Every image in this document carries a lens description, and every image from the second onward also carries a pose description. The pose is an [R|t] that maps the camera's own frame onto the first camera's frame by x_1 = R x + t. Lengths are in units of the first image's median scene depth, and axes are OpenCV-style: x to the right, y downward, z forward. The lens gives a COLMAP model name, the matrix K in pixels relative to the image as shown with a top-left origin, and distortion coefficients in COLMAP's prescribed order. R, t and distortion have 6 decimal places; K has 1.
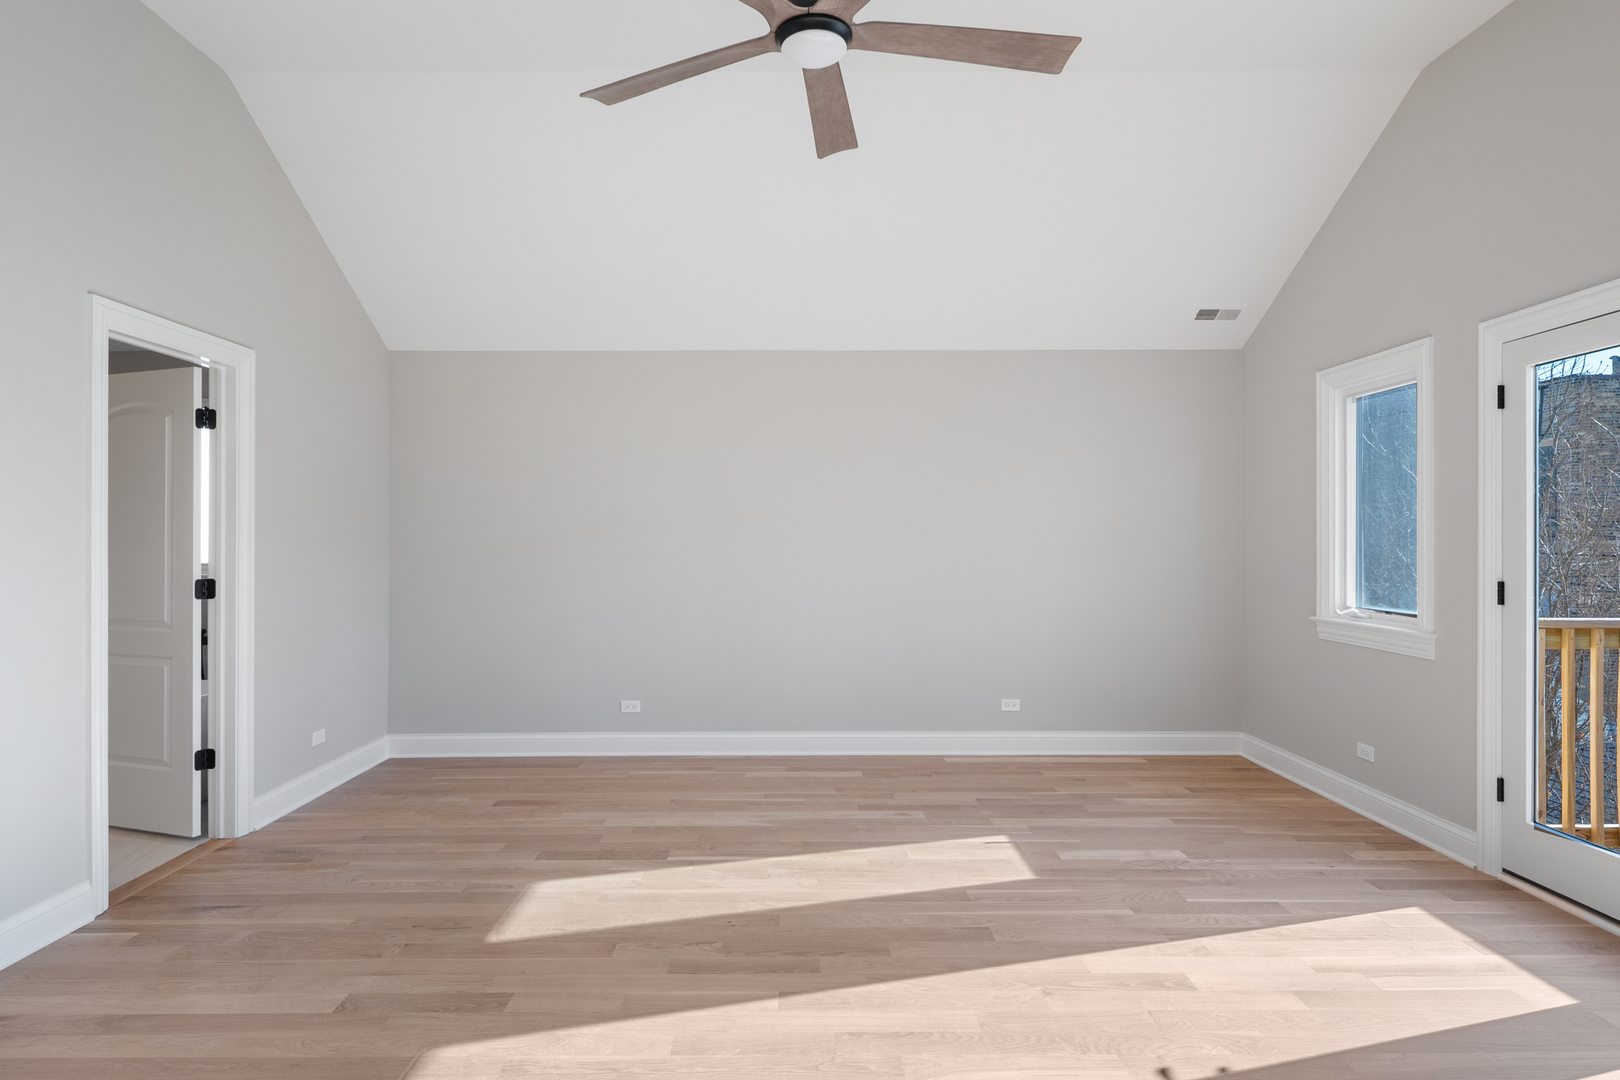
lens RADIAL K [[865.7, 0, 793.0], [0, 865.7, 544.3], [0, 0, 1]] dist [0.021217, -0.019727]
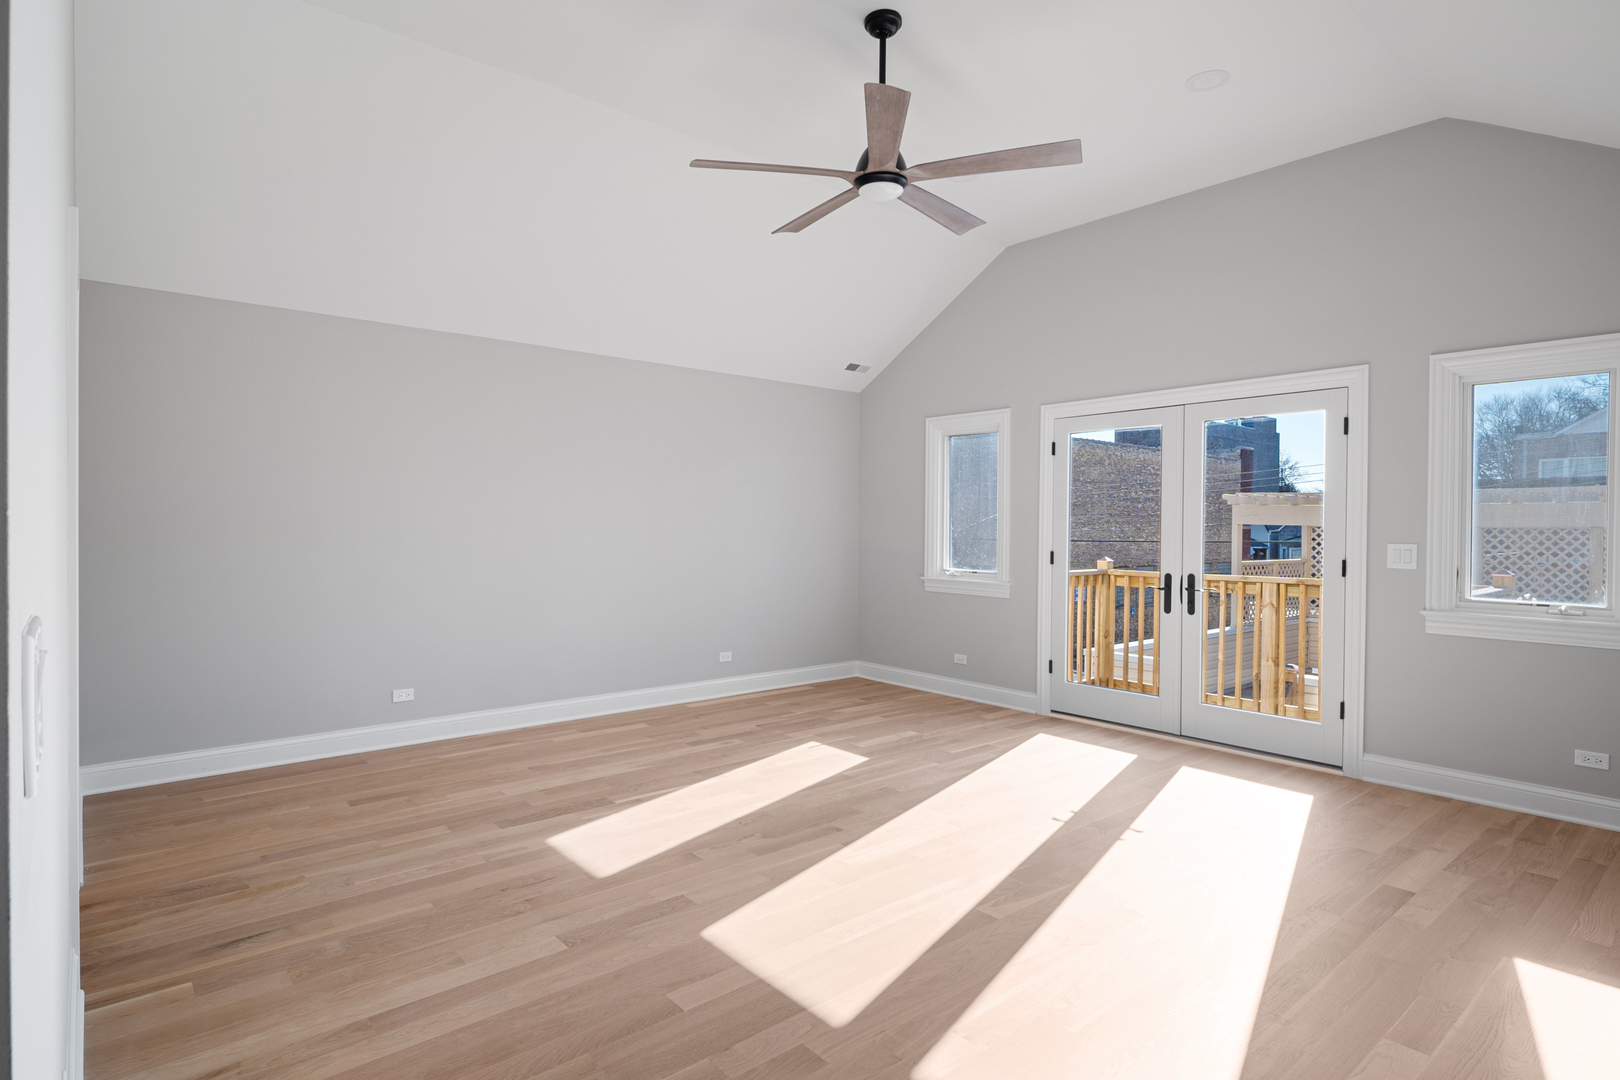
lens RADIAL K [[849.8, 0, 792.7], [0, 849.8, 540.3], [0, 0, 1]] dist [0.025979, -0.022120]
pose [[0.770510, -0.004589, 0.637412, -0.616146], [-0.004549, 0.999909, 0.012697, 0.000348], [-0.637412, -0.012682, 0.770419, -0.011953]]
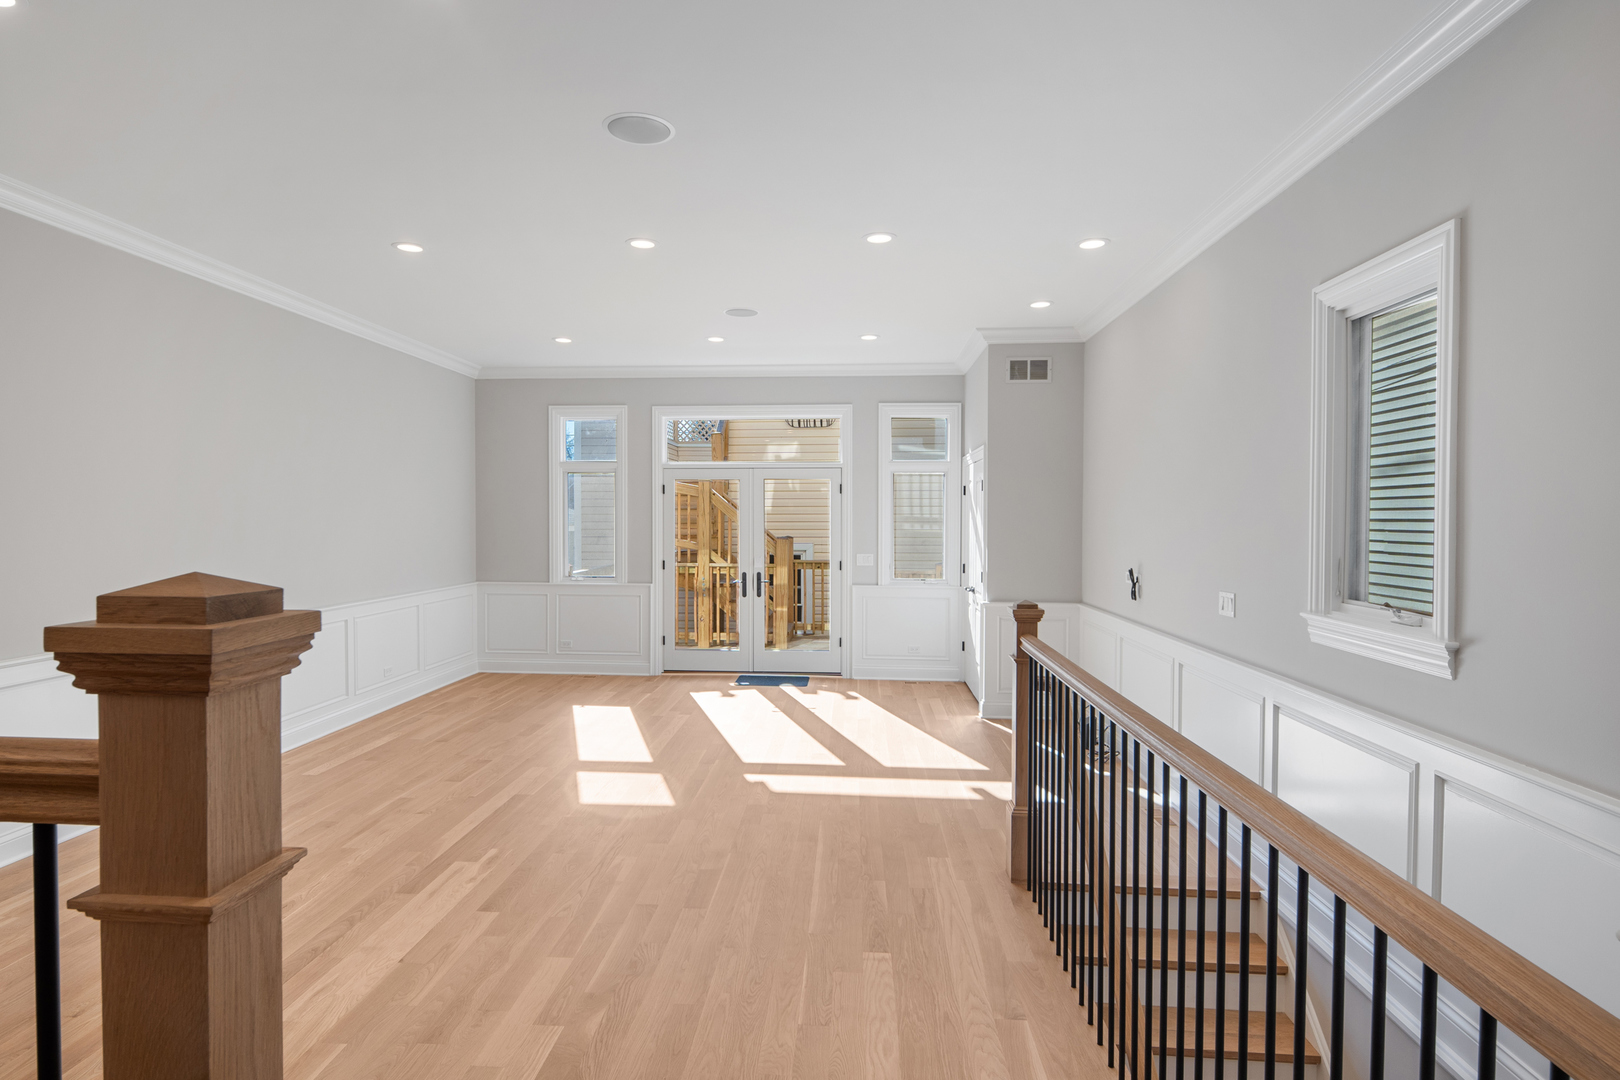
lens RADIAL K [[849.8, 0, 792.7], [0, 849.8, 540.3], [0, 0, 1]] dist [0.025979, -0.022120]
pose [[0.080242, -0.025890, 0.996439, -1.429719], [0.003232, 0.999664, 0.025713, -0.069227], [-0.996770, 0.001157, 0.080299, 0.352737]]
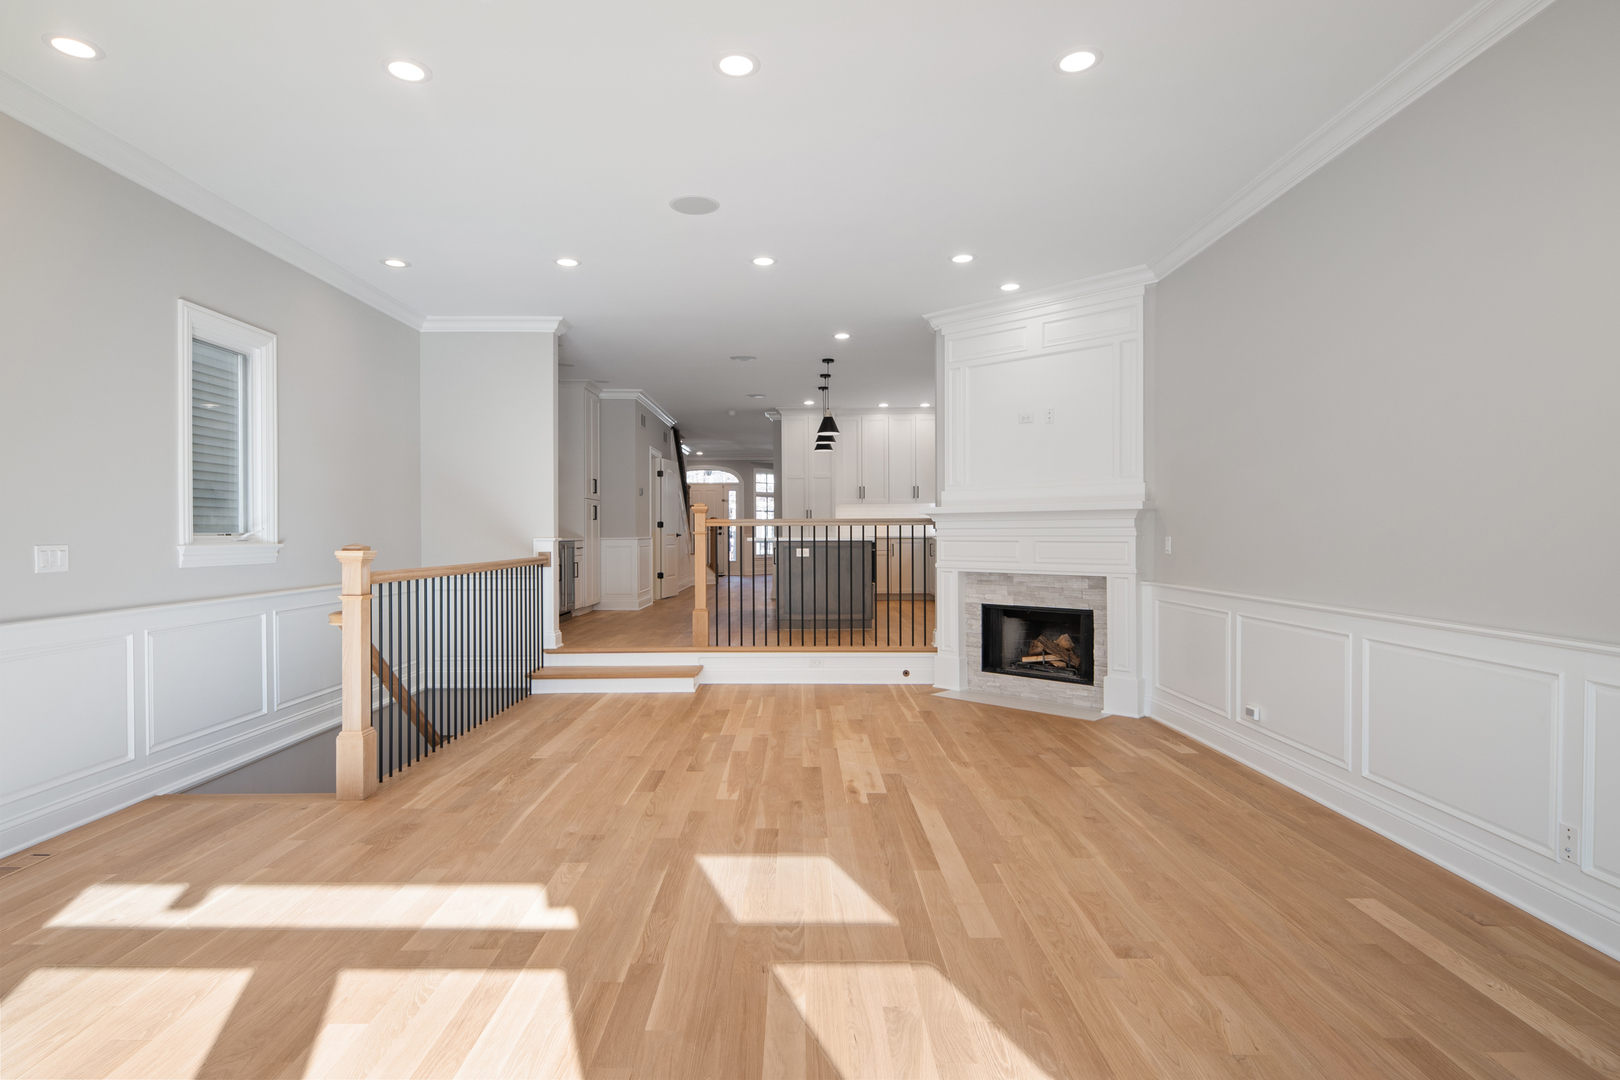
lens RADIAL K [[849.8, 0, 792.7], [0, 849.8, 540.3], [0, 0, 1]] dist [0.025979, -0.022120]
pose [[-0.015696, 0.009102, -0.999835, 0.583410], [-0.002672, 0.999955, 0.009145, 0.008422], [0.999873, 0.002815, -0.015671, 0.725800]]
